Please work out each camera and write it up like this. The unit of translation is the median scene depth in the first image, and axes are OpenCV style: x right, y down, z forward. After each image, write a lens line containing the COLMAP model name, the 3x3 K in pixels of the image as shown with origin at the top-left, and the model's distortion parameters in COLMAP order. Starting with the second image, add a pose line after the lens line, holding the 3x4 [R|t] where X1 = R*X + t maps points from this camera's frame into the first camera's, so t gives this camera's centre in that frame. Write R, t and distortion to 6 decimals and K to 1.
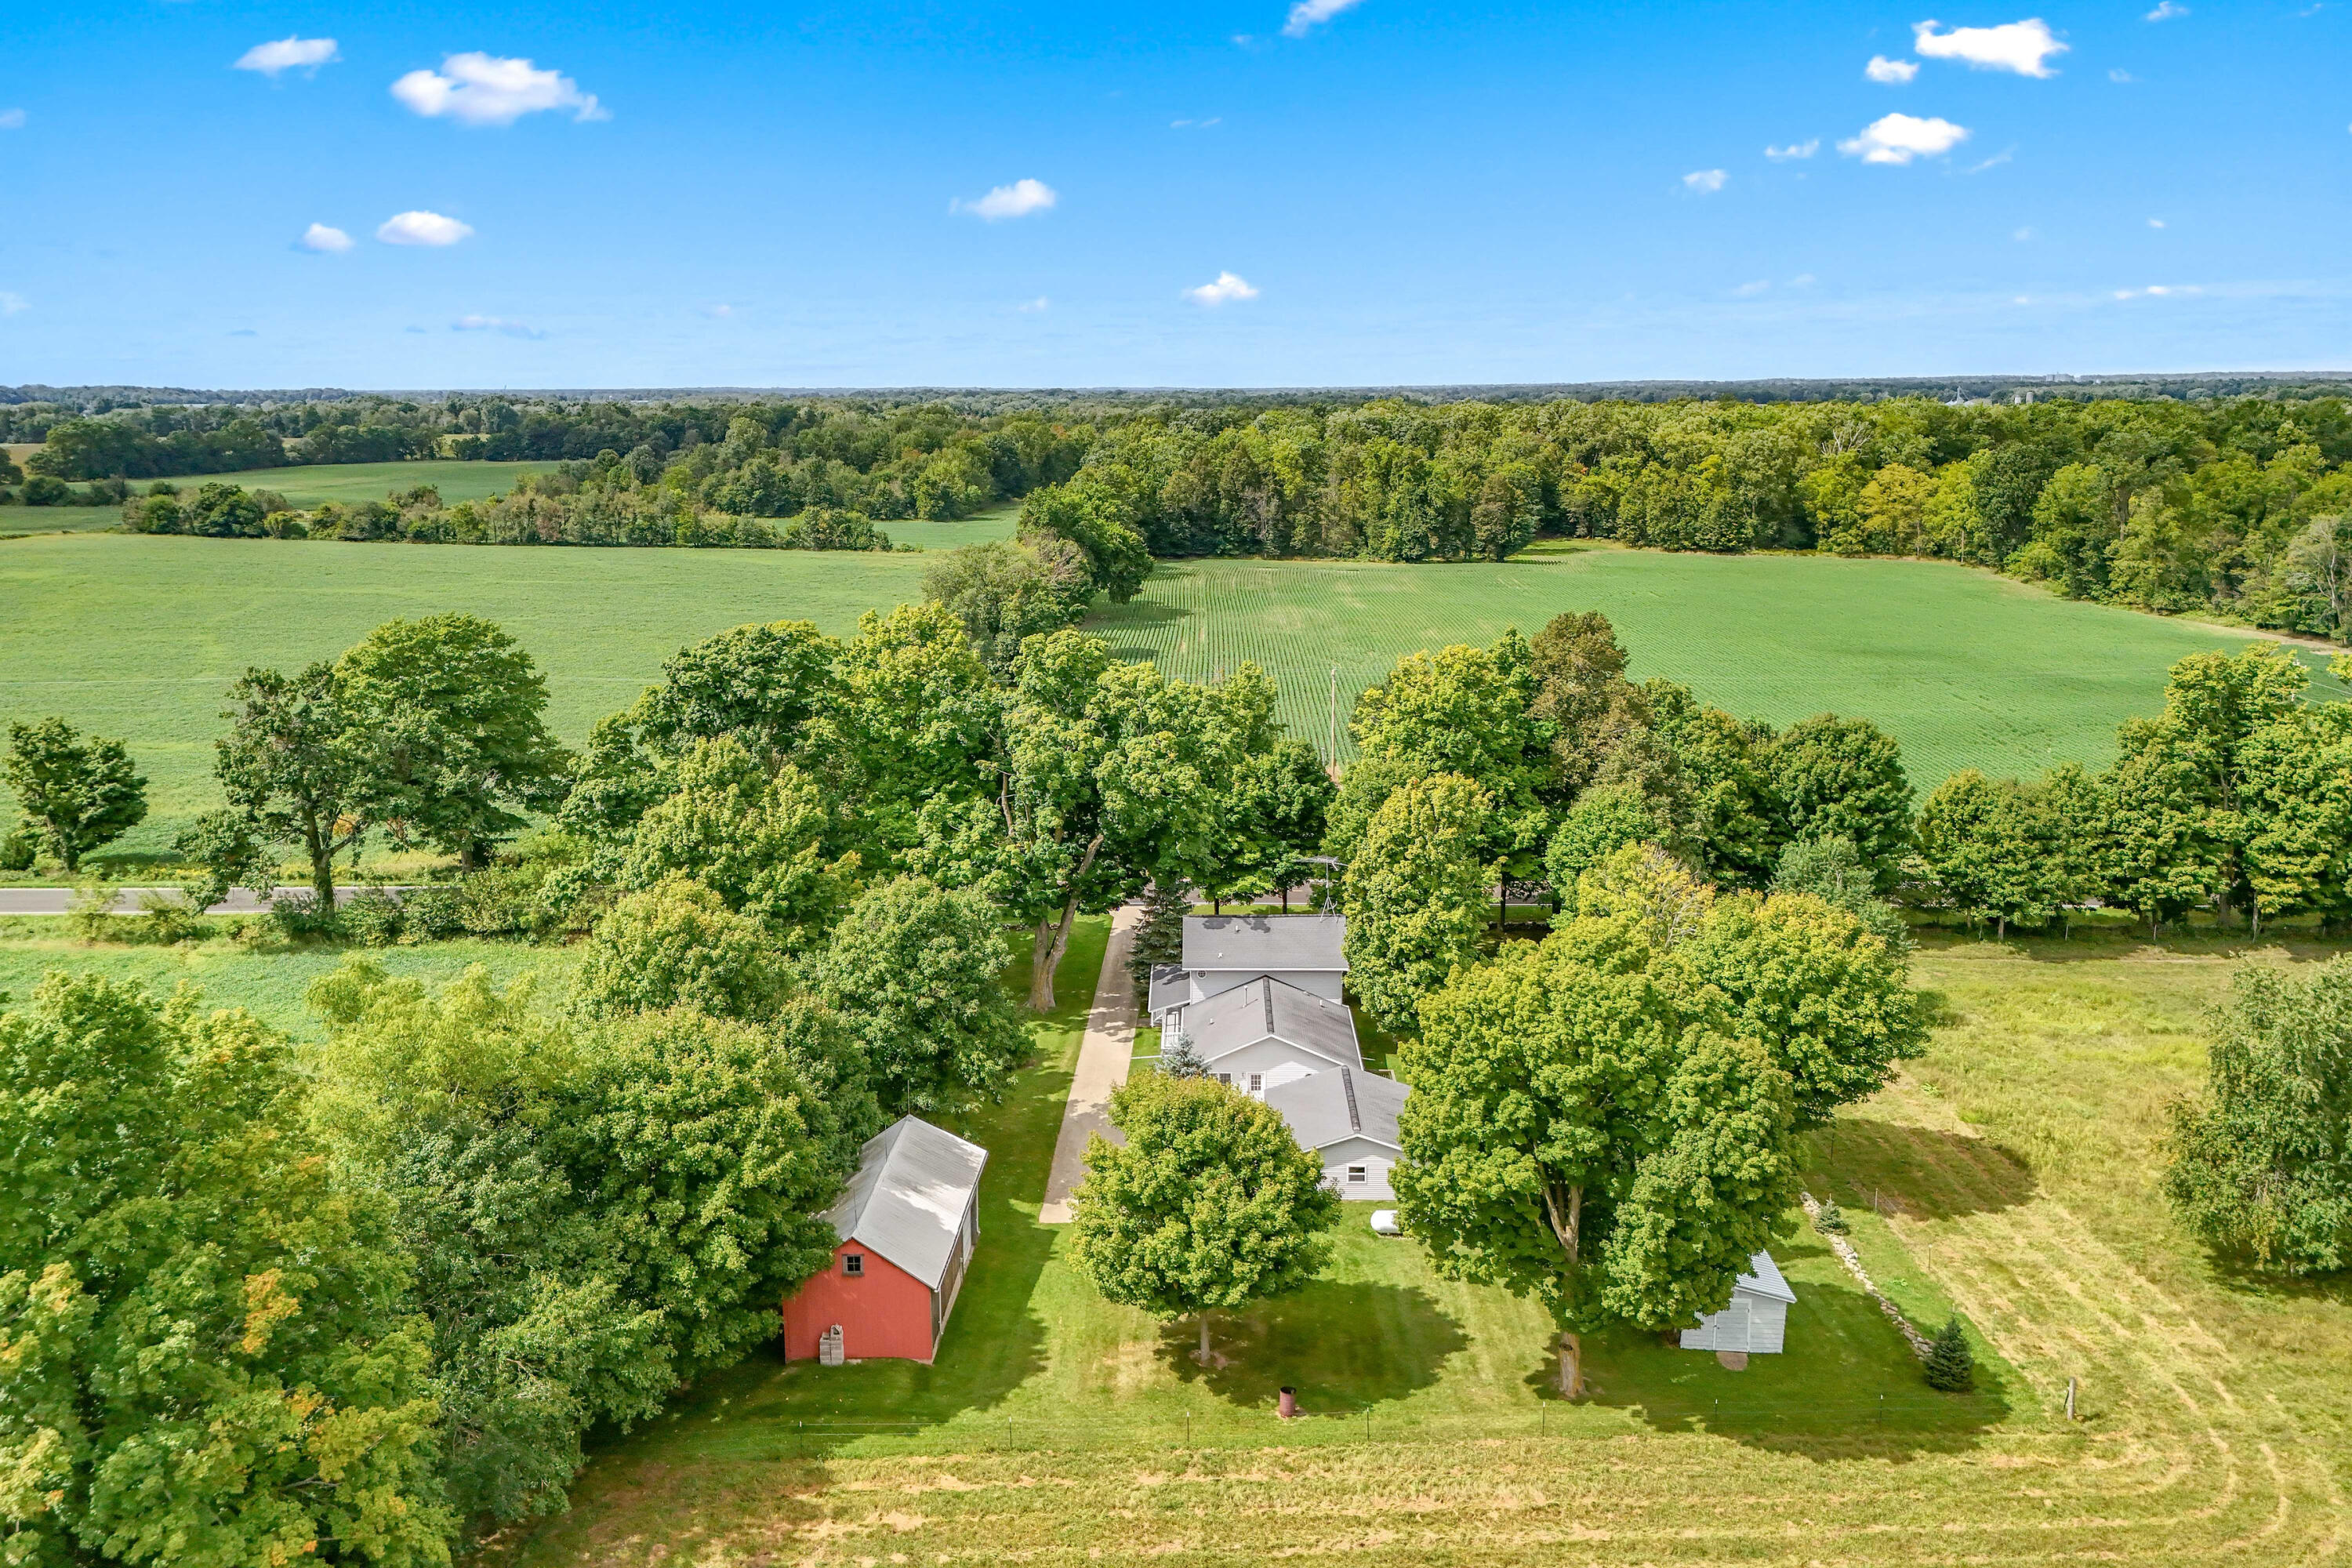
lens RADIAL K [[1706.8, 0, 1190.6], [0, 1706.8, 717.5], [0, 0, 1]] dist [0.073507, -0.064461]
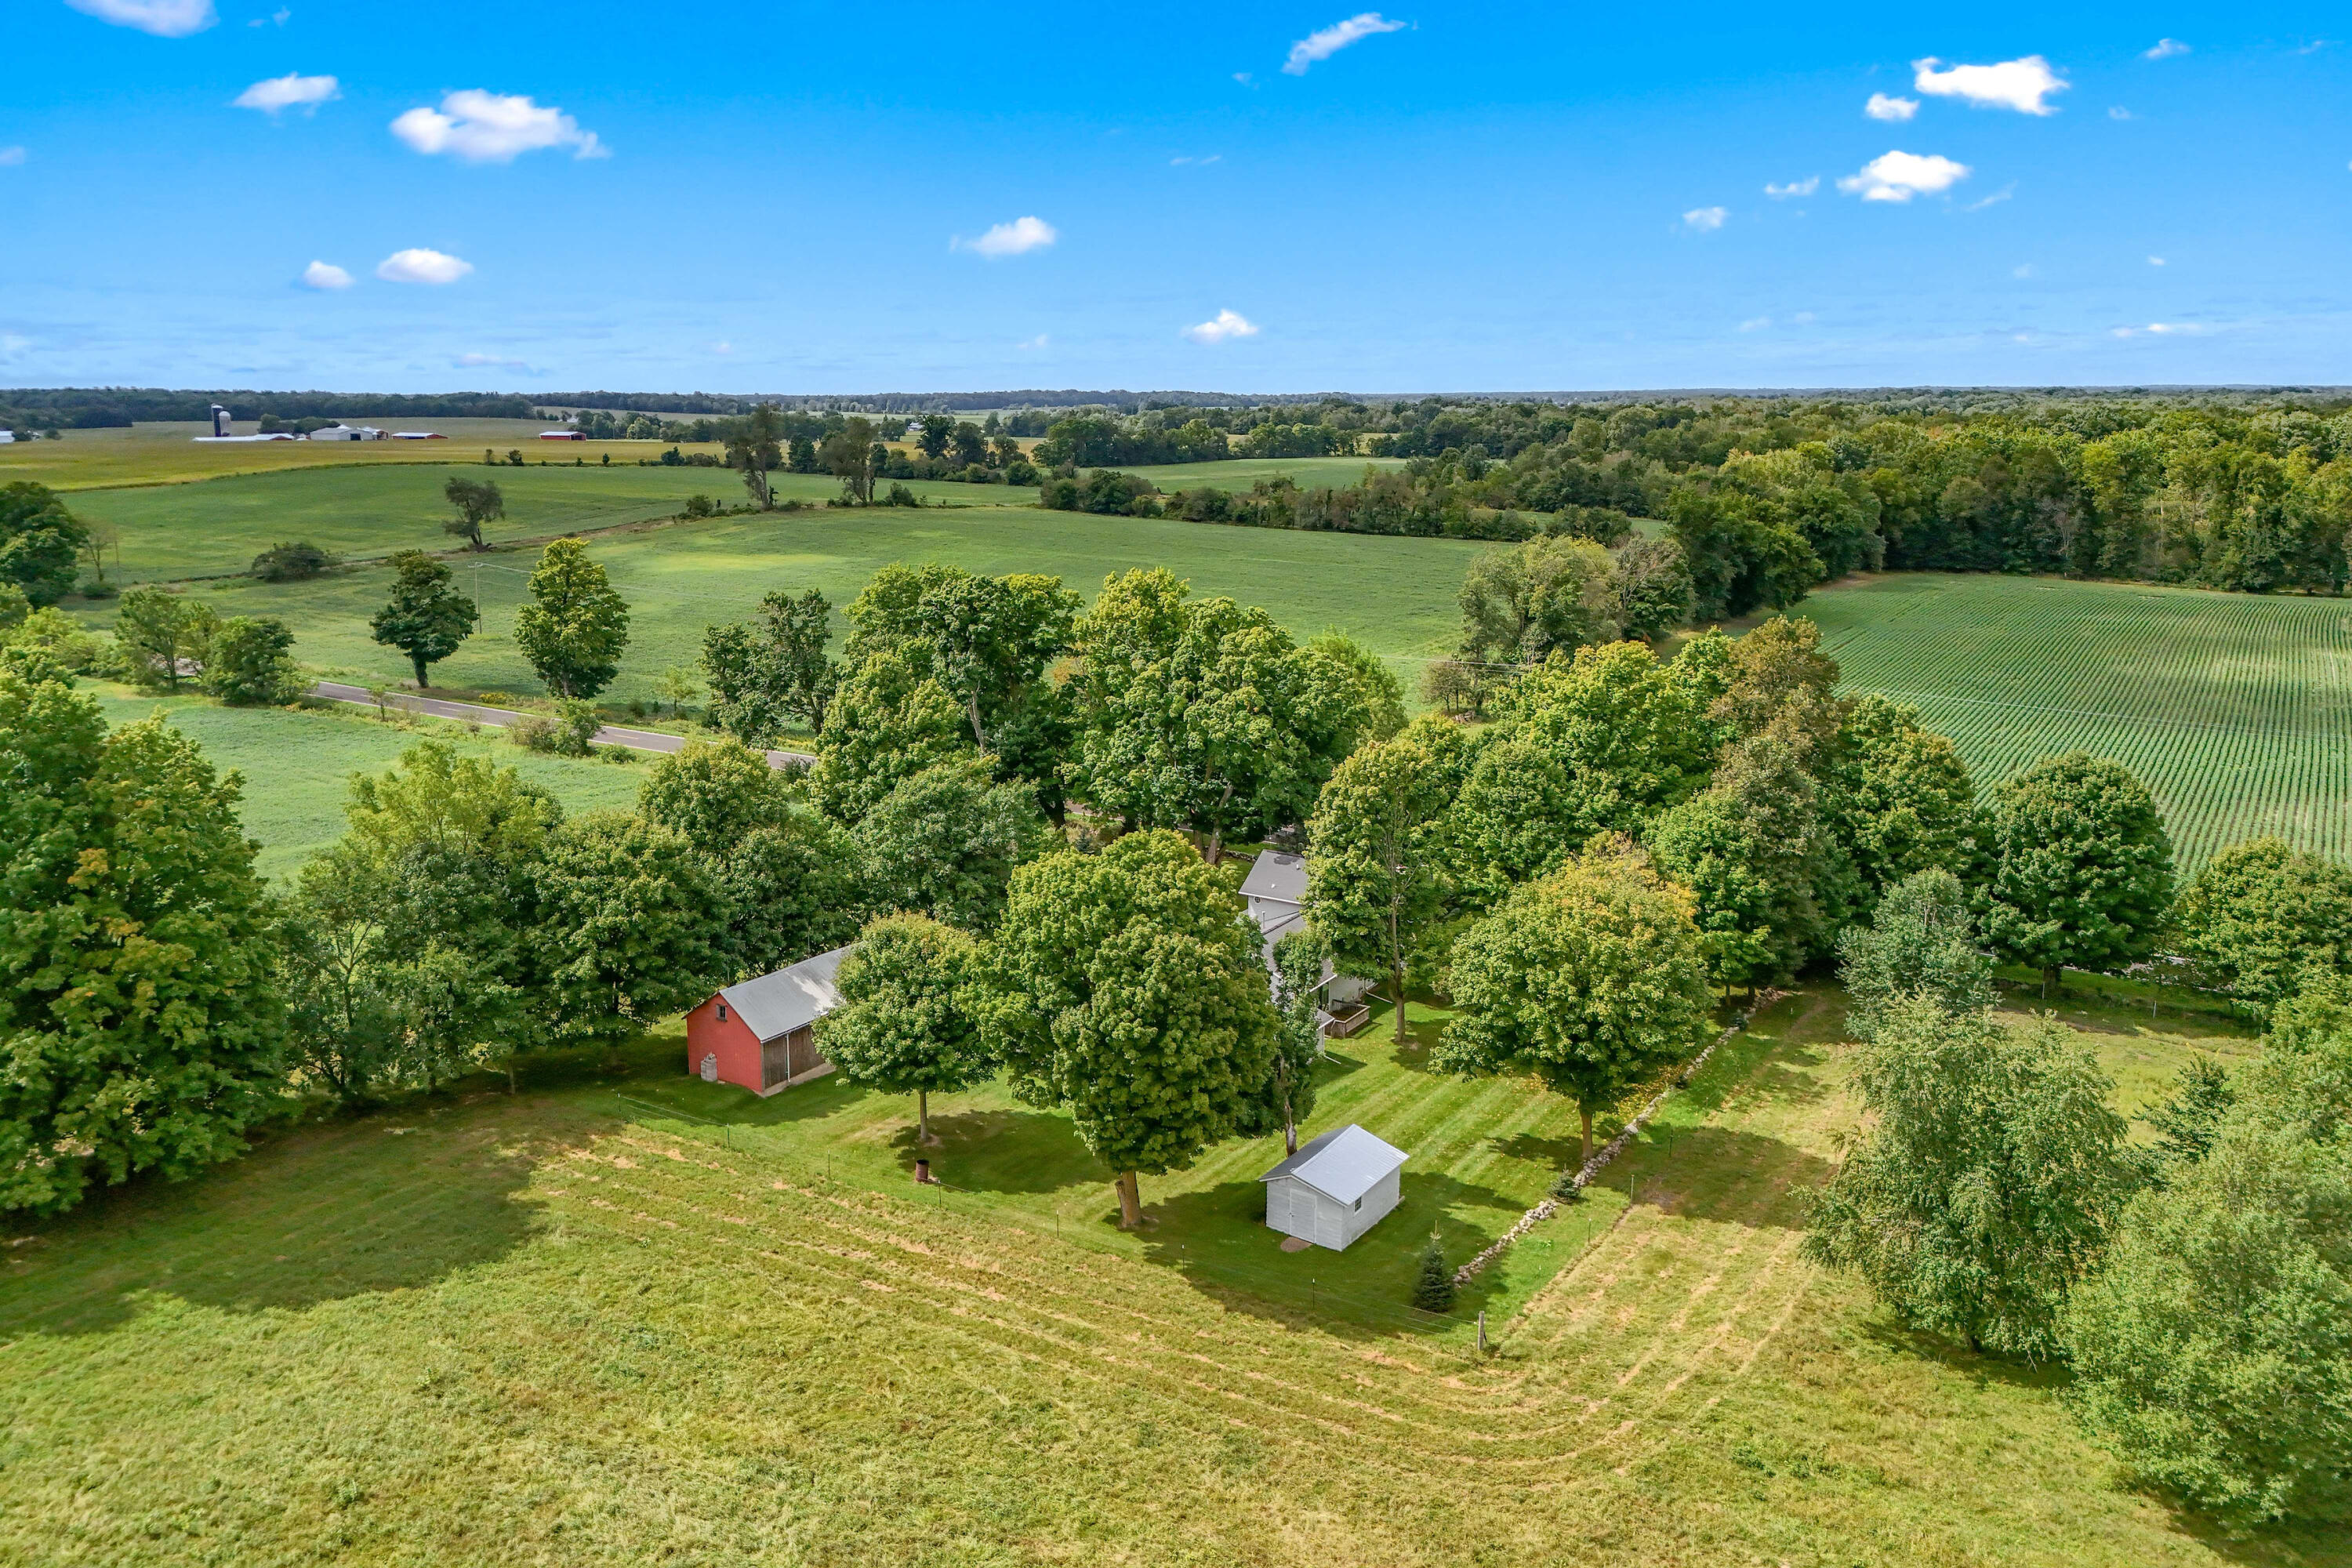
lens RADIAL K [[1706.8, 0, 1190.6], [0, 1706.8, 717.5], [0, 0, 1]] dist [0.073507, -0.064461]
pose [[0.855243, 0.099844, -0.508519, 0.122933], [-0.100308, 0.994601, 0.026582, 0.000590], [0.508427, 0.028274, 0.860641, -0.002539]]
